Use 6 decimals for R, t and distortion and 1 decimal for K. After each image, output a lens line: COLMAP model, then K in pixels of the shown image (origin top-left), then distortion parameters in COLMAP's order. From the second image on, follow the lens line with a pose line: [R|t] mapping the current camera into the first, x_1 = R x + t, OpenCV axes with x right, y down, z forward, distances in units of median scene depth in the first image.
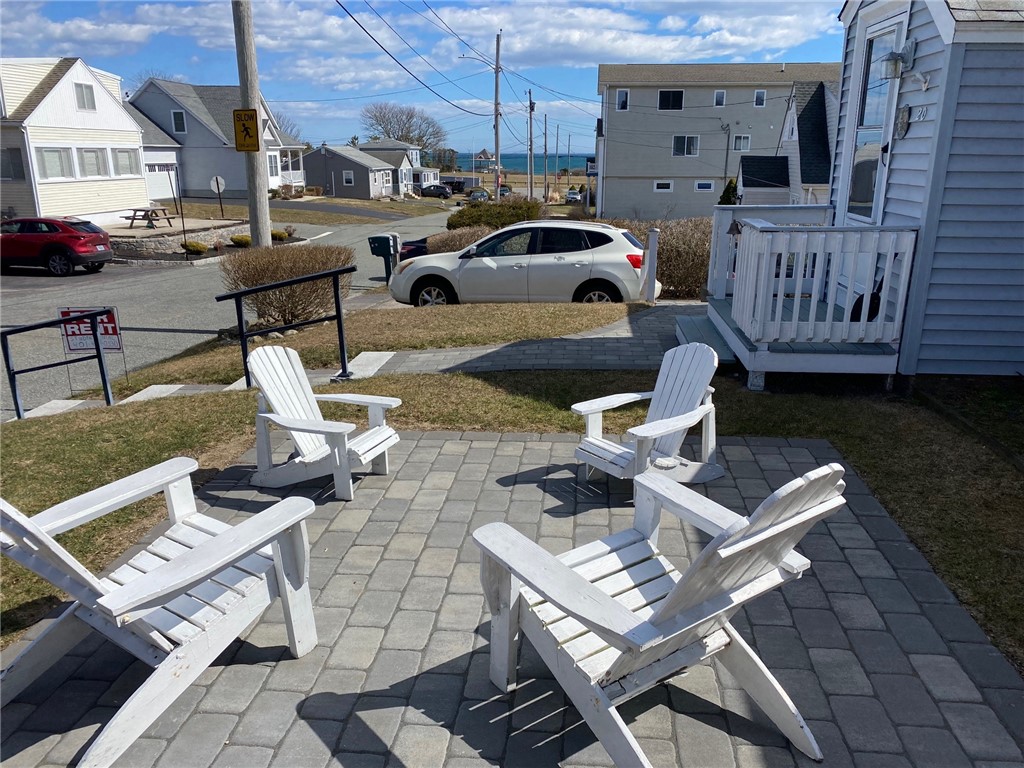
lens RADIAL K [[789.0, 0, 512.4], [0, 789.0, 384.0], [0, 0, 1]] dist [0.059392, -0.076442]
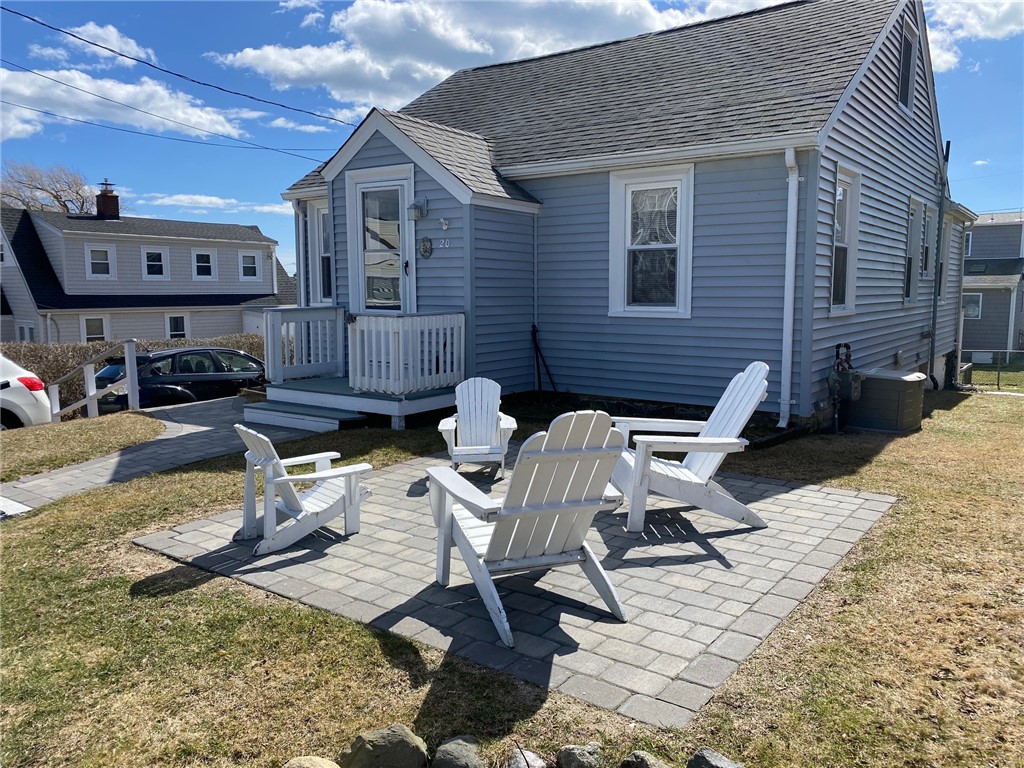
lens RADIAL K [[789.0, 0, 517.5], [0, 789.0, 382.4], [0, 0, 1]] dist [0.059392, -0.076442]
pose [[0.532090, -0.111804, 0.839273, -0.125782], [0.243902, 0.969465, -0.025484, 0.001900], [-0.810797, 0.218261, 0.543112, 0.011608]]
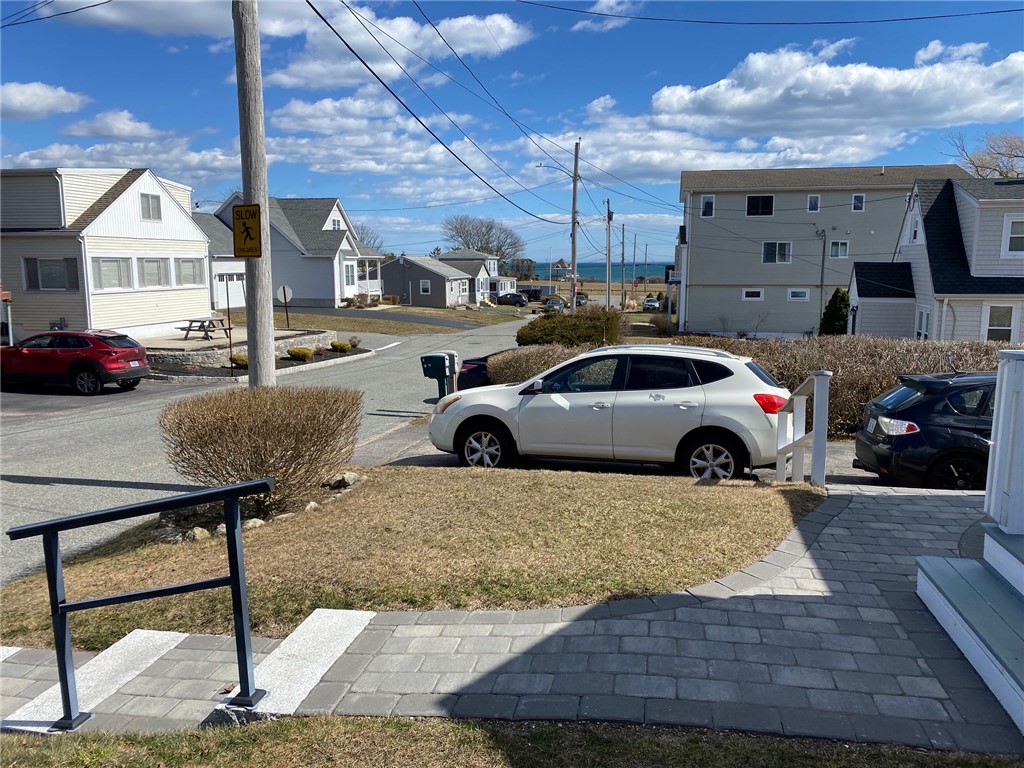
lens RADIAL K [[789.0, 0, 513.1], [0, 789.0, 387.1], [0, 0, 1]] dist [0.059392, -0.076442]
pose [[0.995499, 0.010458, -0.094195, -0.001494], [-0.022298, 0.991839, -0.125530, -0.030059], [0.092113, 0.127065, 0.987608, 0.109780]]
